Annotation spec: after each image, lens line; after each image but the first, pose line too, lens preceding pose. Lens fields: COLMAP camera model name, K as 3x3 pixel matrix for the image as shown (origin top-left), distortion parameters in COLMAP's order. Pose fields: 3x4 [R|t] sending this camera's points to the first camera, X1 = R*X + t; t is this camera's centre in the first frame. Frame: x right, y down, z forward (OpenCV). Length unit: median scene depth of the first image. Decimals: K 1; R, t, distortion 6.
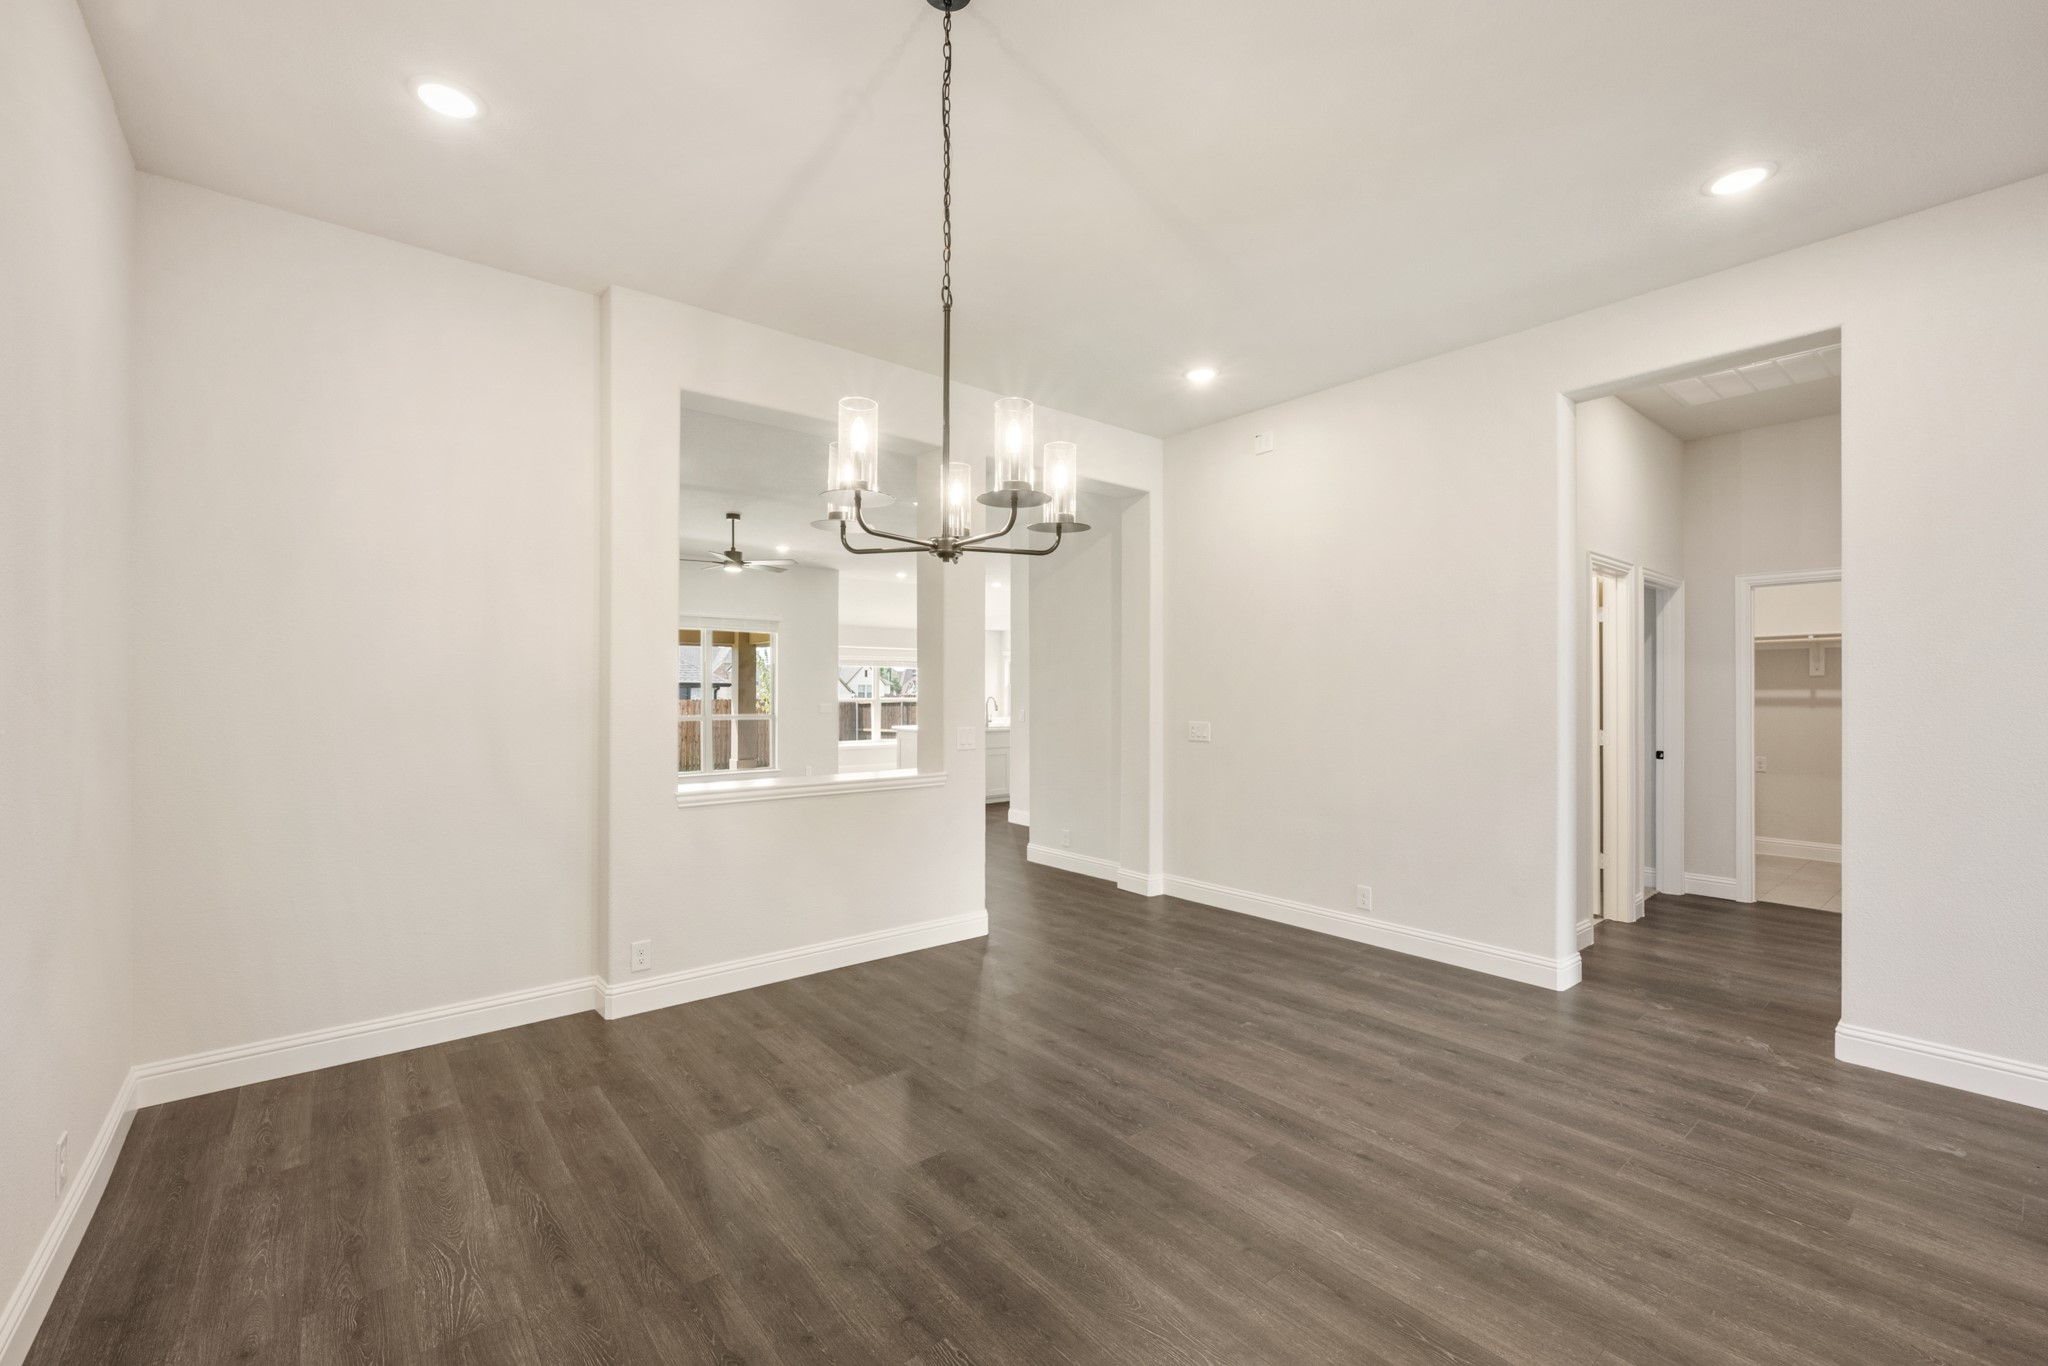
lens RADIAL K [[852.9, 0, 1022.3], [0, 852.9, 692.7], [0, 0, 1]] dist [-0.000161, -0.000217]
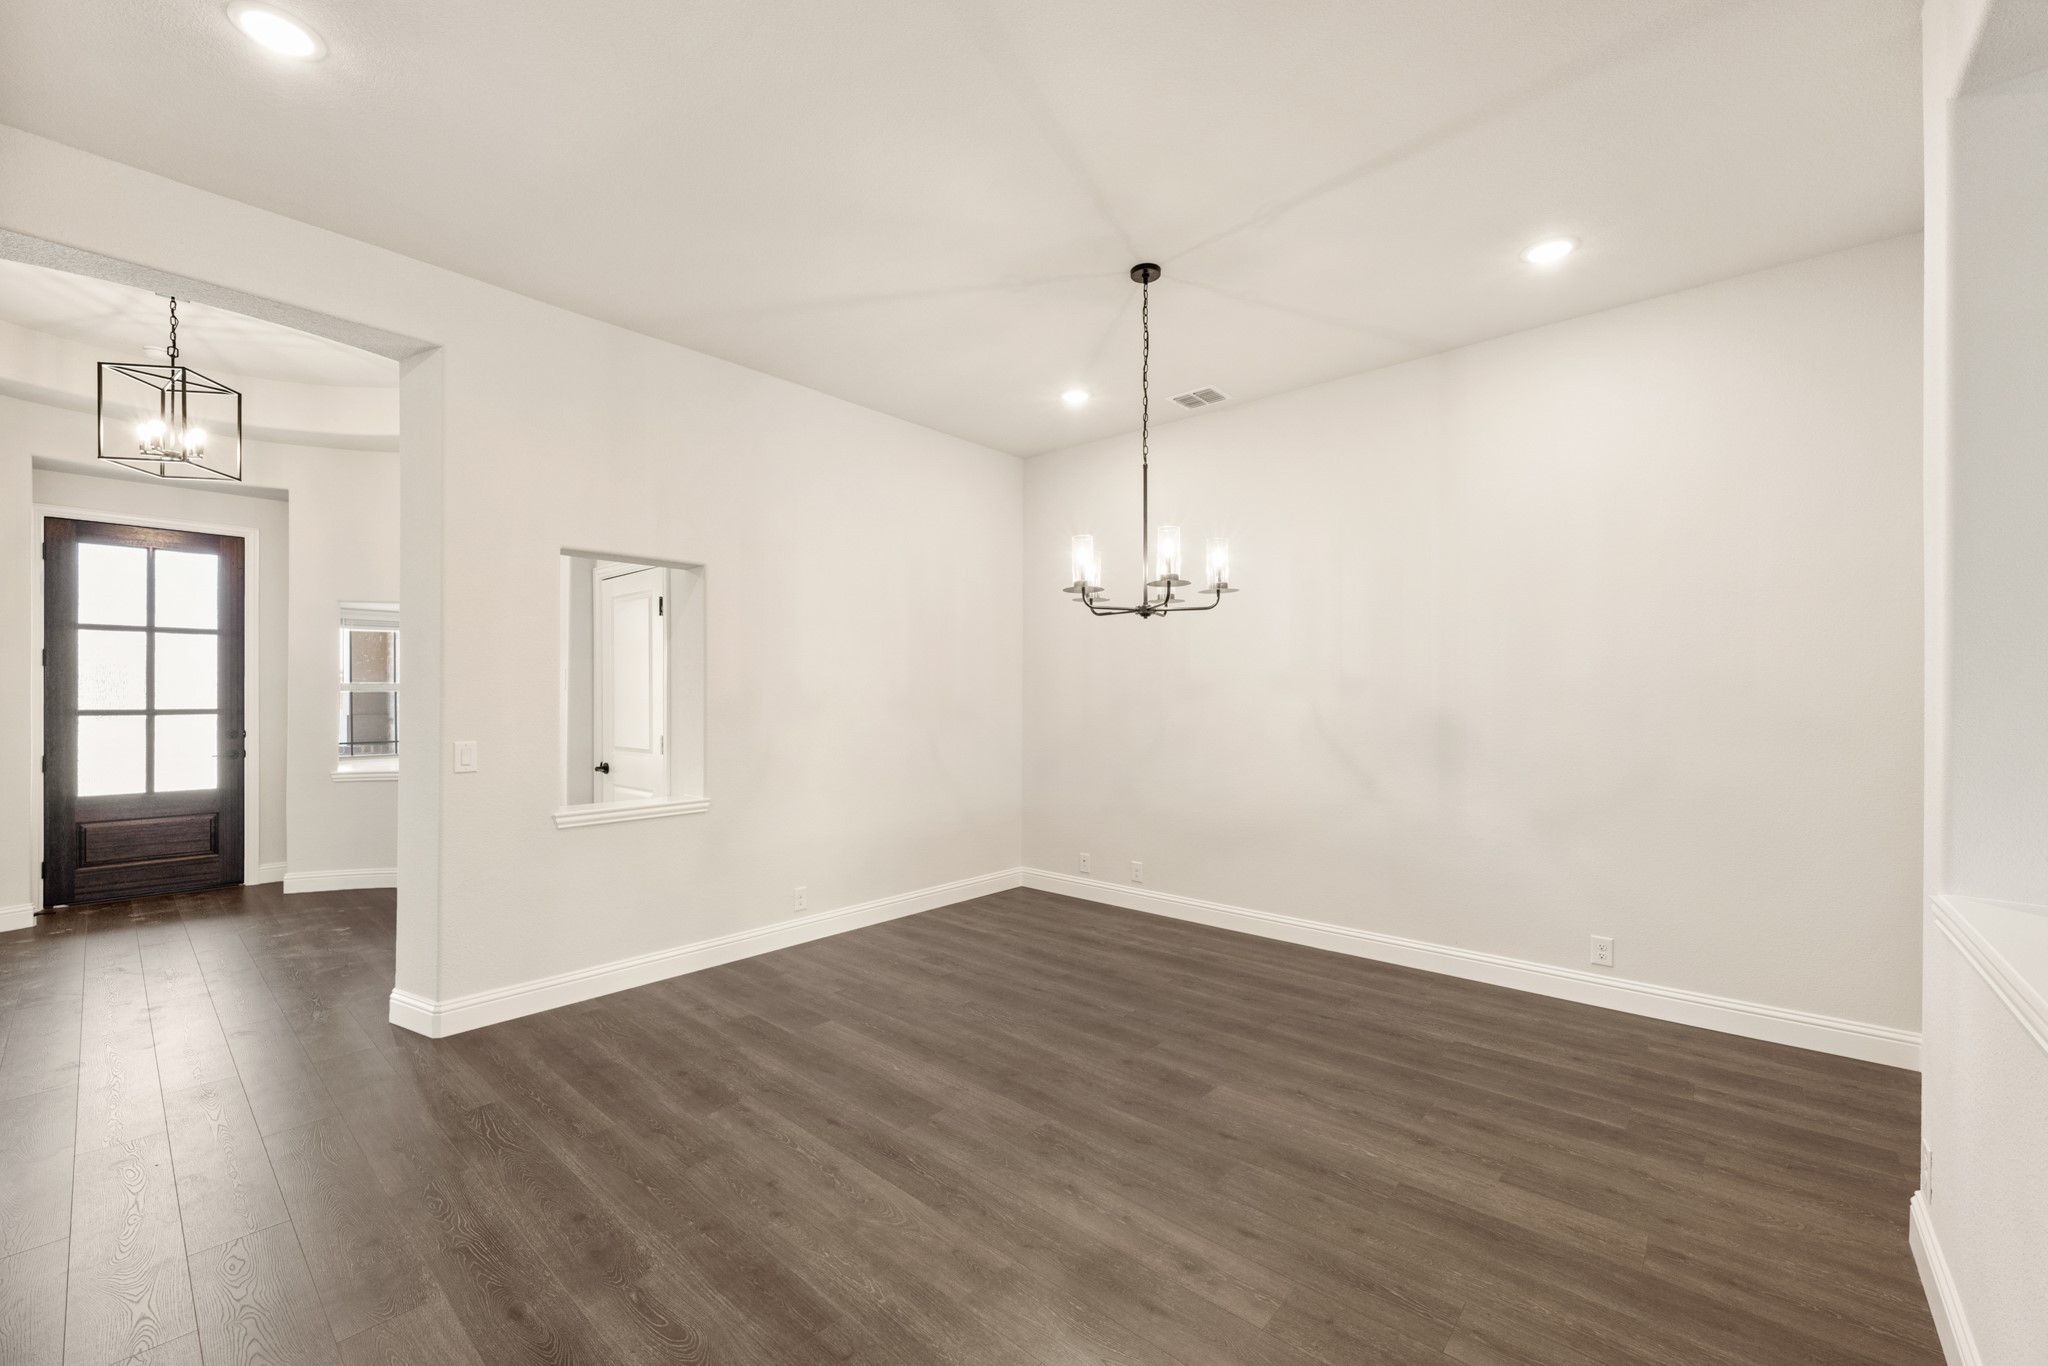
lens RADIAL K [[823.3, 0, 1026.6], [0, 823.3, 691.0], [0, 0, 1]] dist [0.000239, 0.000095]
pose [[-0.986446, -0.003523, -0.164047, 0.335235], [-0.003128, 0.999992, -0.002670, -0.005454], [0.164055, -0.002121, -0.986449, 2.114293]]
